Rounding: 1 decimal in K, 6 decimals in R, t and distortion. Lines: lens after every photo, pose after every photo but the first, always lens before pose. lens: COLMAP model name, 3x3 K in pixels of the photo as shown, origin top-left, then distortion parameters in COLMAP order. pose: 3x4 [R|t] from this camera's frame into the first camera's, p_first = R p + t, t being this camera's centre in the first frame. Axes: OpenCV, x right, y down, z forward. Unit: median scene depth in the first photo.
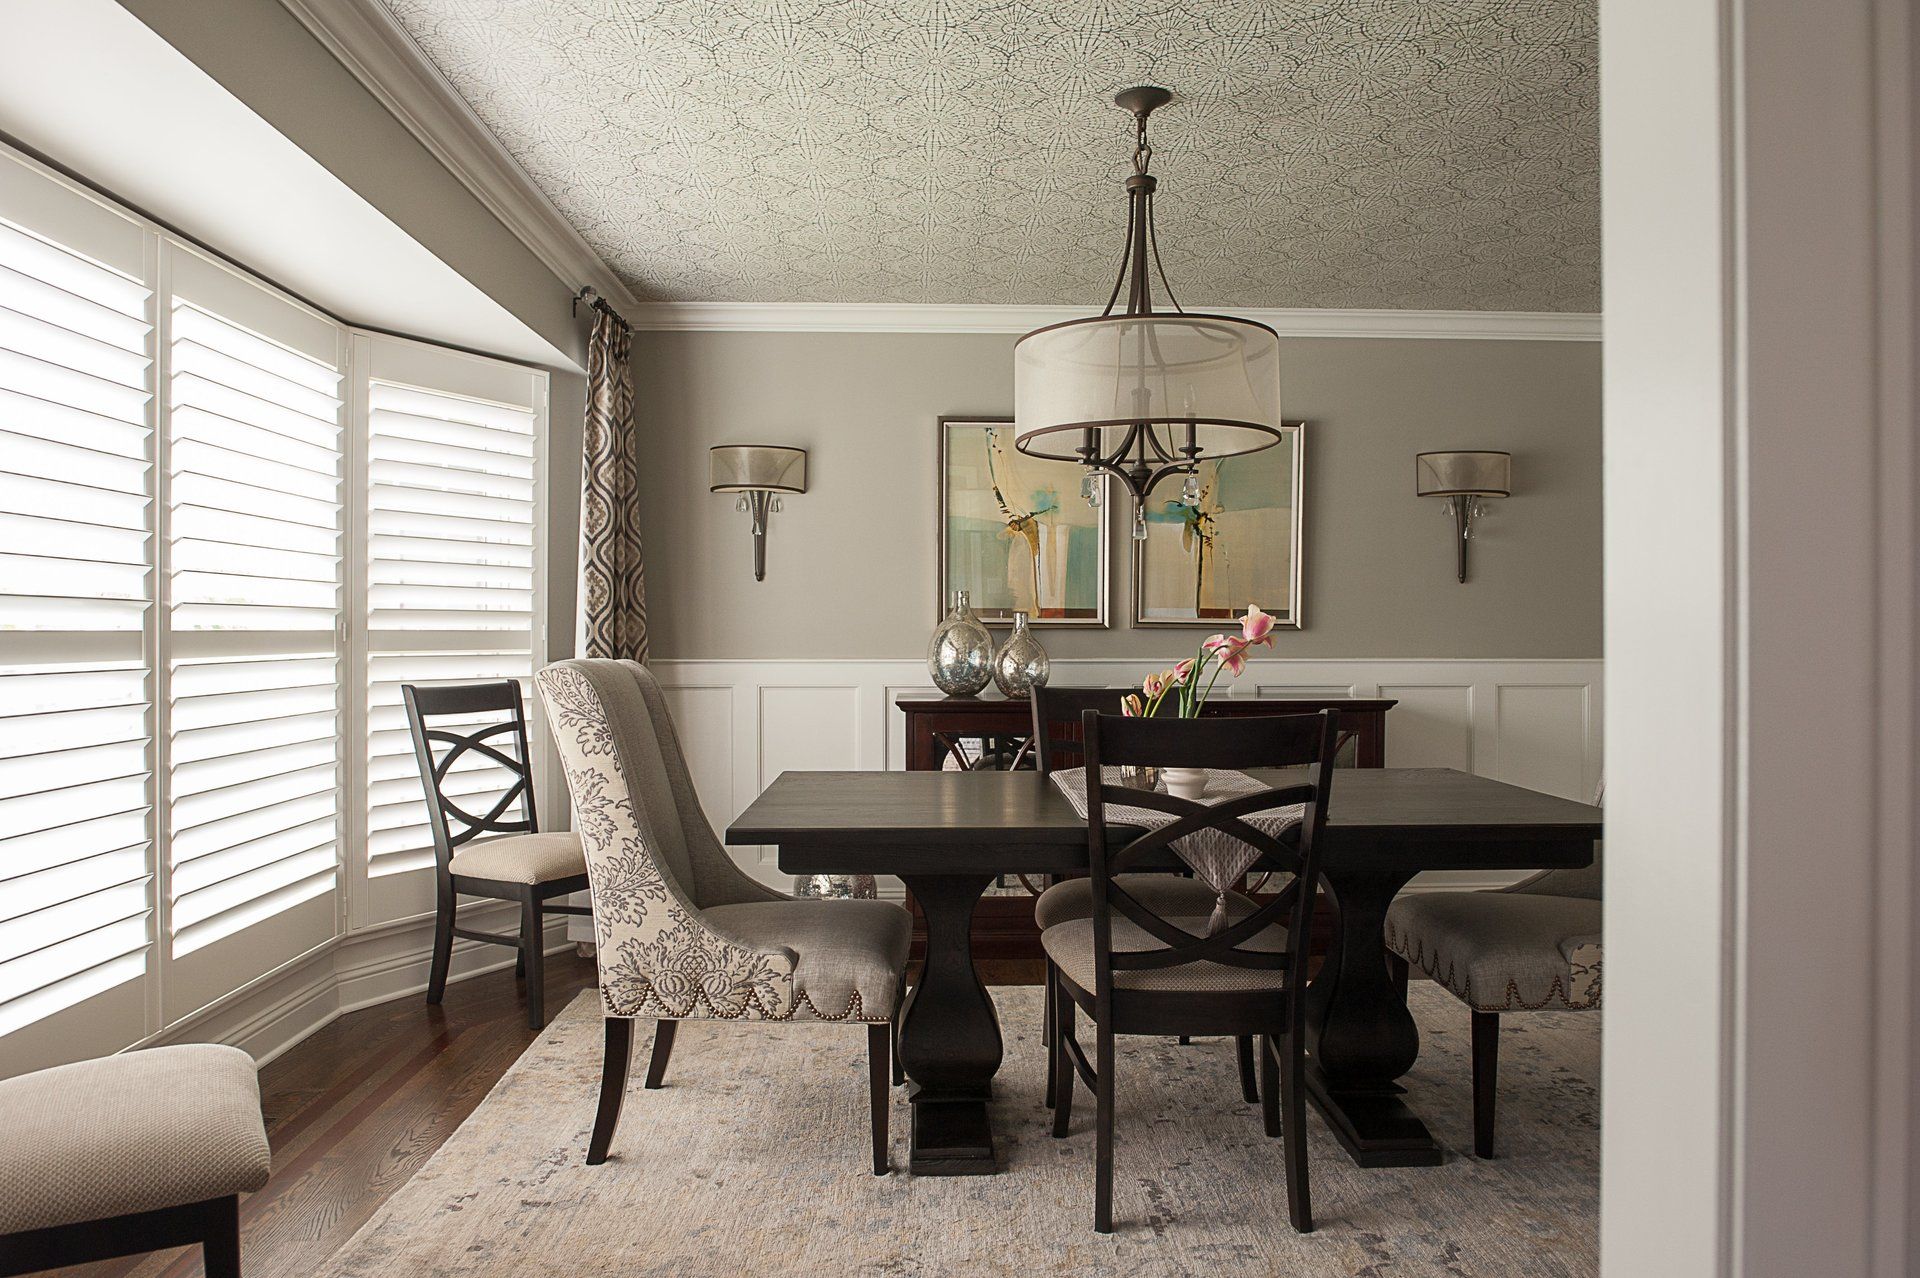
lens RADIAL K [[1342.6, 0, 989.7], [0, 1342.6, 637.4], [0, 0, 1]] dist [-0.036650, 0.011183]
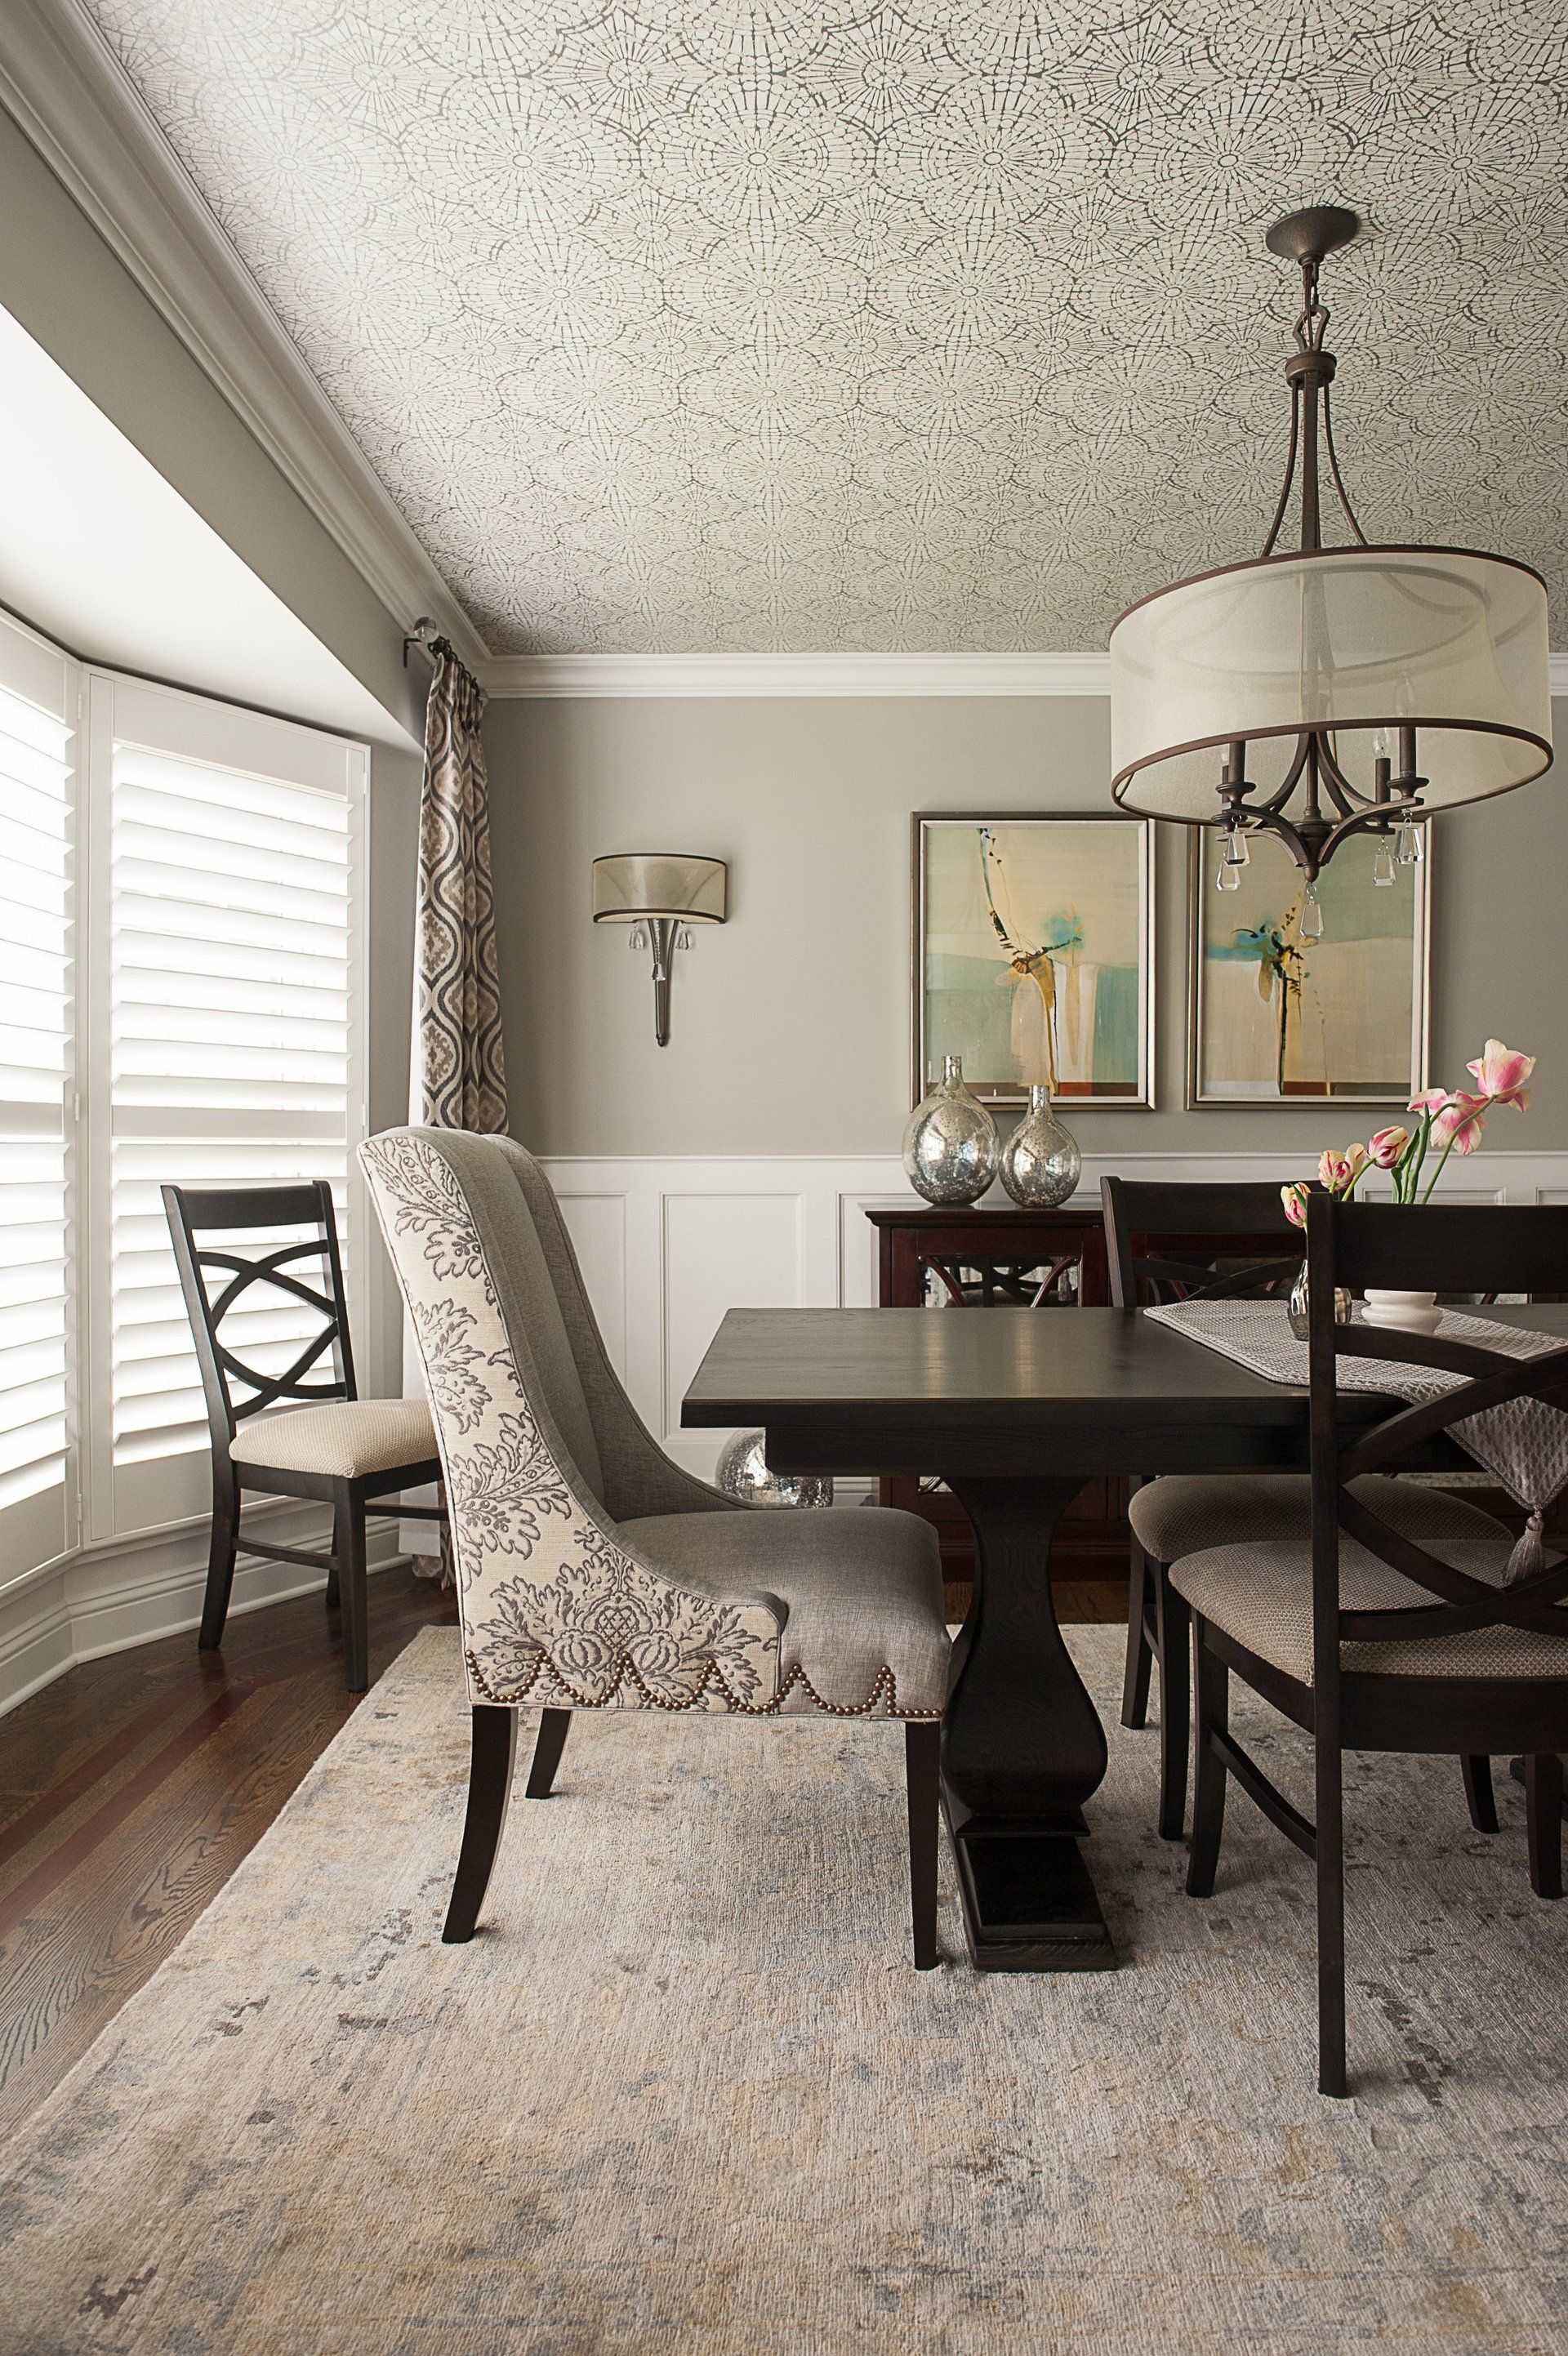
lens RADIAL K [[1647.5, 0, 840.5], [0, 1647.5, 1154.6], [0, 0, 1]] dist [-0.036650, 0.011183]
pose [[0.999360, -0.004136, -0.035532, -0.060362], [0.004123, 0.999991, -0.000426, 0.021550], [0.035534, 0.000279, 0.999368, 0.168079]]
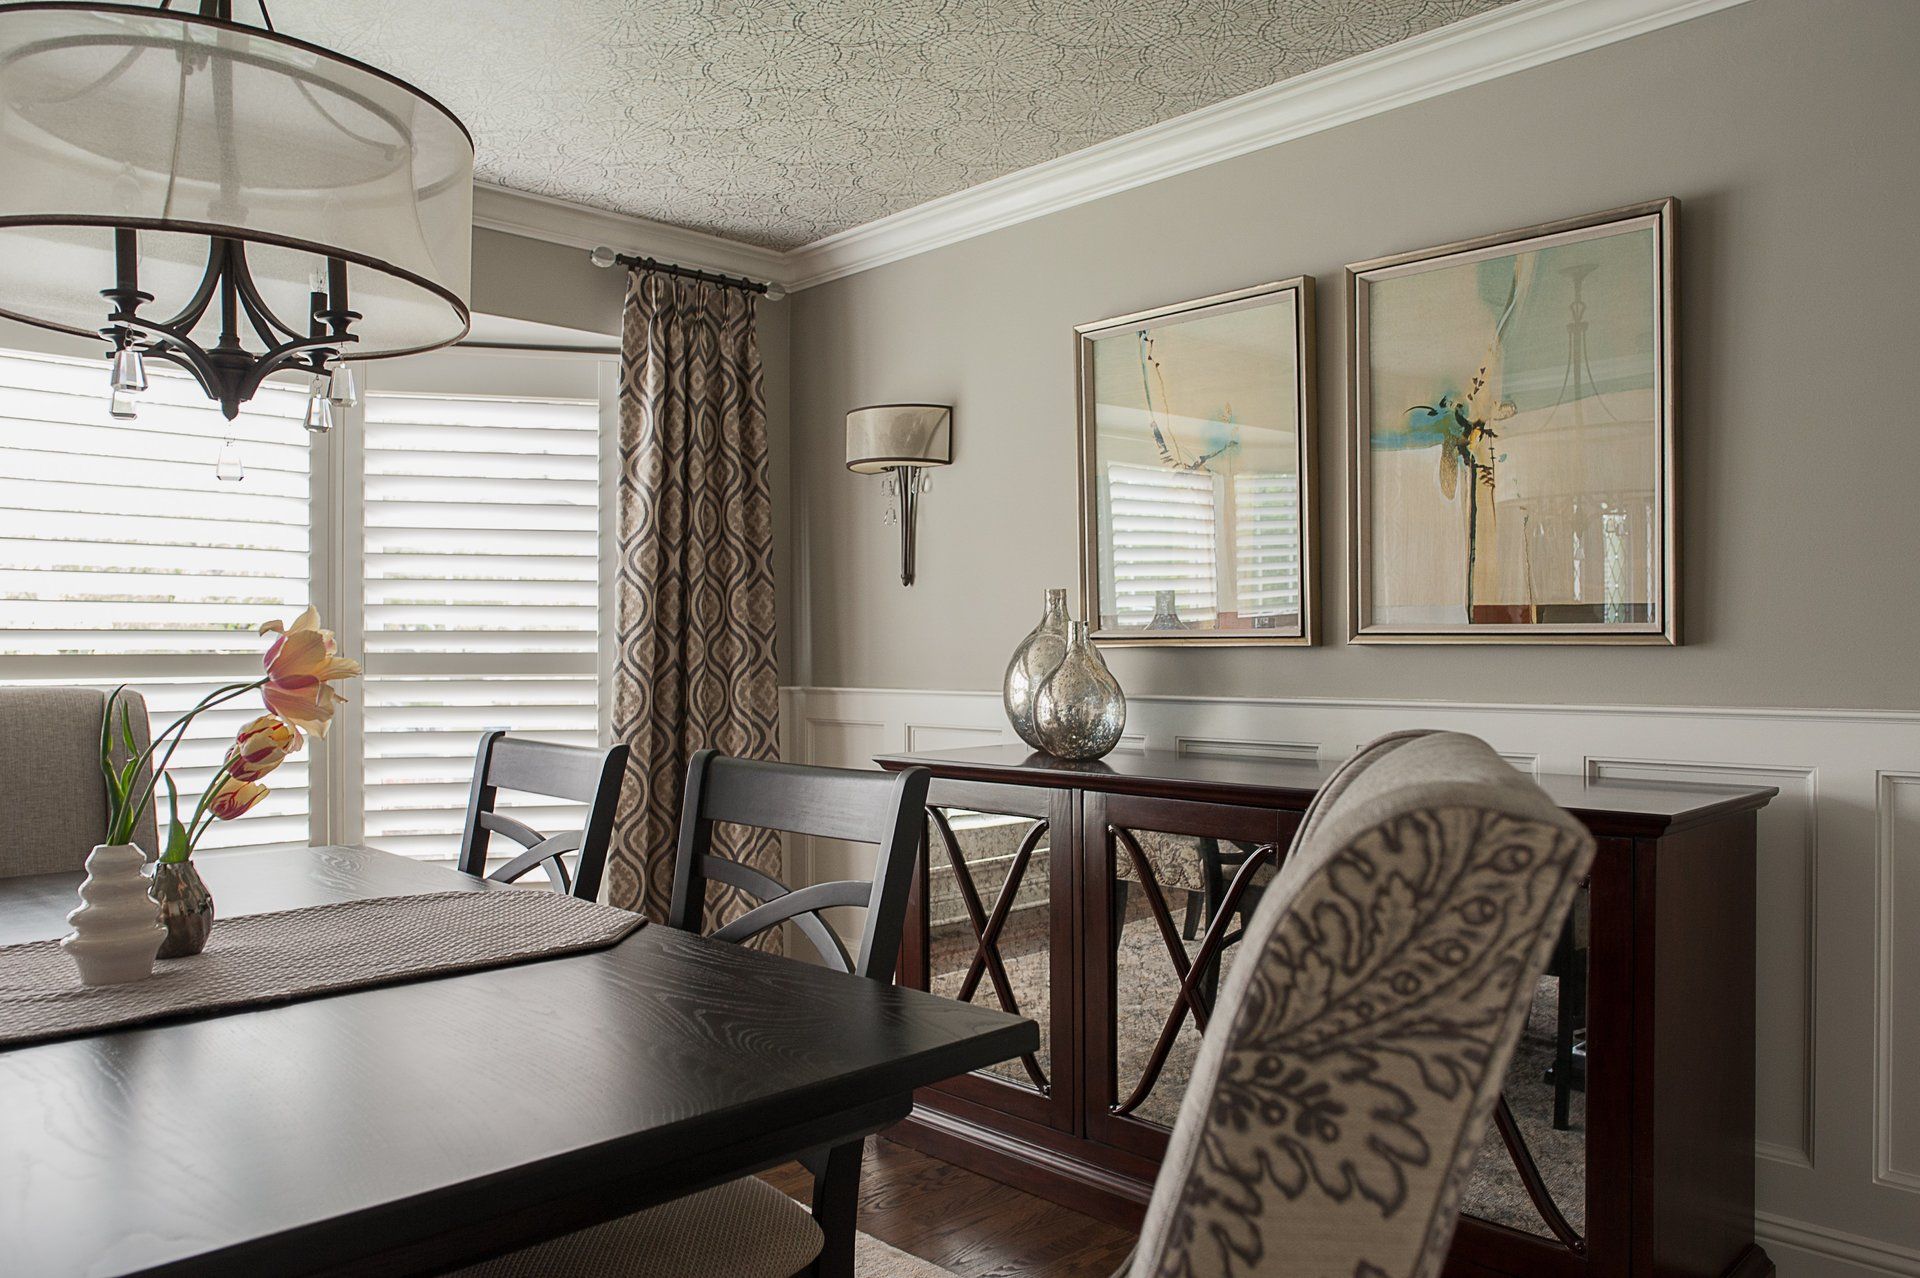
lens RADIAL K [[1387.5, 0, 960.0], [0, 1387.5, 639.0], [0, 0, 1]] dist [-0.054605, 0.022672]
pose [[0.666874, -0.010468, -0.745097, 0.556717], [0.000976, 0.999913, -0.013175, -0.002428], [0.745170, 0.008059, 0.666826, 0.655576]]
